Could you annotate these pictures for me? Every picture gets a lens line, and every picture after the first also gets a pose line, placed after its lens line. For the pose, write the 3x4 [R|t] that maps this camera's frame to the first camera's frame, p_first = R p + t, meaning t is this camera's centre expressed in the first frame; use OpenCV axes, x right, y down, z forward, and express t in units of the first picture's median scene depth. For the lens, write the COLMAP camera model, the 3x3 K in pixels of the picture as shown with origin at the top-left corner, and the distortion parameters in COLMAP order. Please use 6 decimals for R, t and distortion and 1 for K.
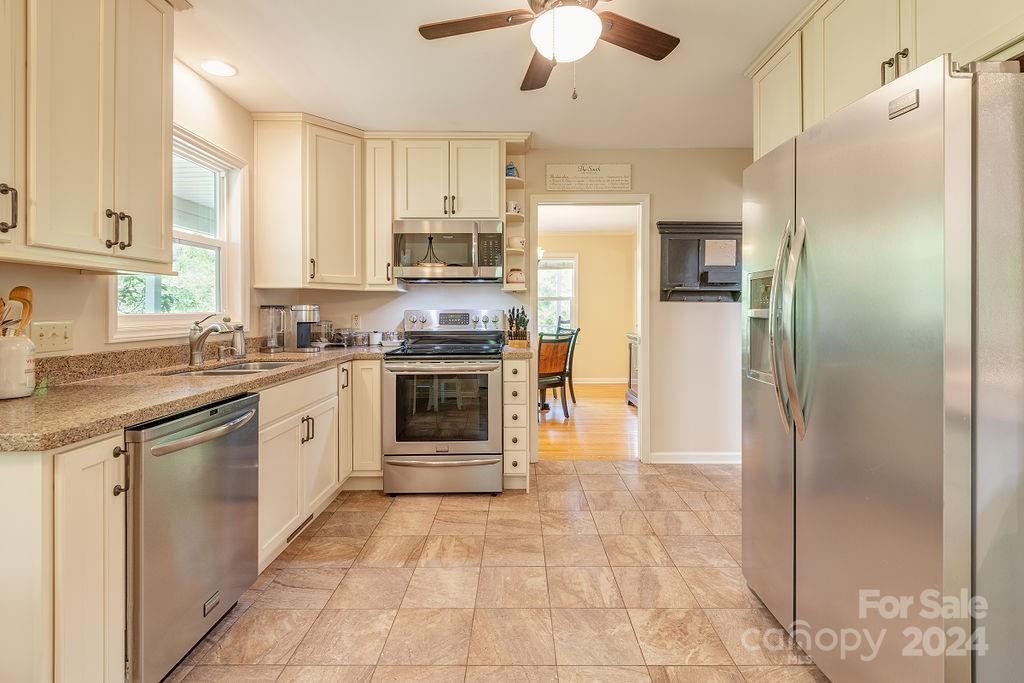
lens RADIAL K [[480.6, 0, 516.3], [0, 480.6, 308.8], [0, 0, 1]] dist [0.002089, 0.000289]
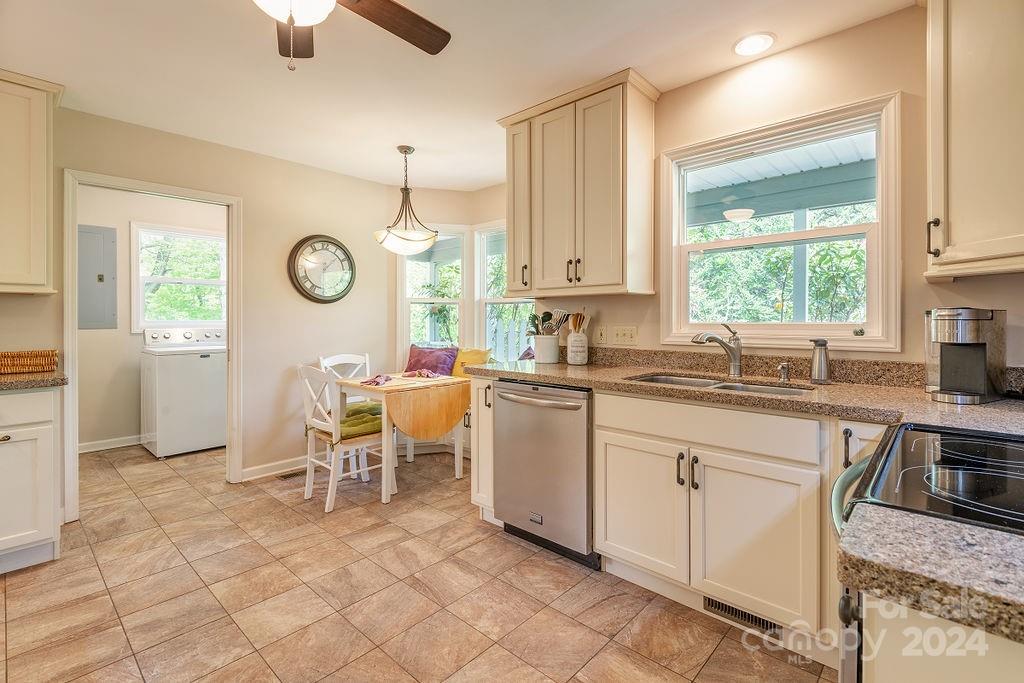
lens RADIAL K [[473.0, 0, 527.3], [0, 473.0, 318.7], [0, 0, 1]] dist [-0.002062, -0.000526]
pose [[-0.664741, 0.001063, -0.747073, 0.410208], [0.000807, 0.999999, 0.000705, 0.000005], [0.747073, -0.000134, -0.664742, 1.716290]]
